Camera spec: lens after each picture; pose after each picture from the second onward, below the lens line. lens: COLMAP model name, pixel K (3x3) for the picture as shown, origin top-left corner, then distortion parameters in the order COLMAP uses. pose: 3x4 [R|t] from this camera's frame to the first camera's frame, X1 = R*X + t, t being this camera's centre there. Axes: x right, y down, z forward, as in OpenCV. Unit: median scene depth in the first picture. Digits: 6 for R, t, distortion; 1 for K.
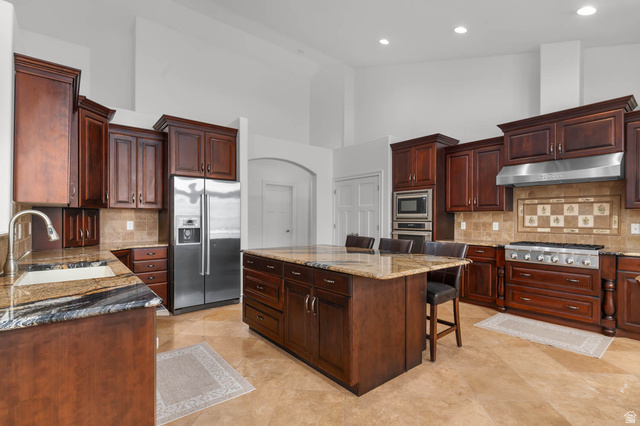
lens RADIAL K [[308.0, 0, 322.8], [0, 308.0, 213.5], [0, 0, 1]] dist [0.002285, 0.000273]
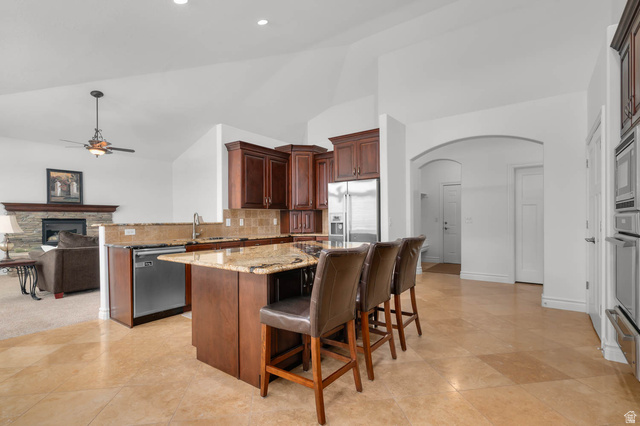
lens RADIAL K [[308.0, 0, 323.1], [0, 308.0, 217.3], [0, 0, 1]] dist [0.002285, 0.000273]
pose [[0.251708, -0.004406, -0.967793, 0.759273], [0.001382, 0.999990, -0.004193, 0.029951], [0.967802, -0.000282, 0.251711, 0.640286]]
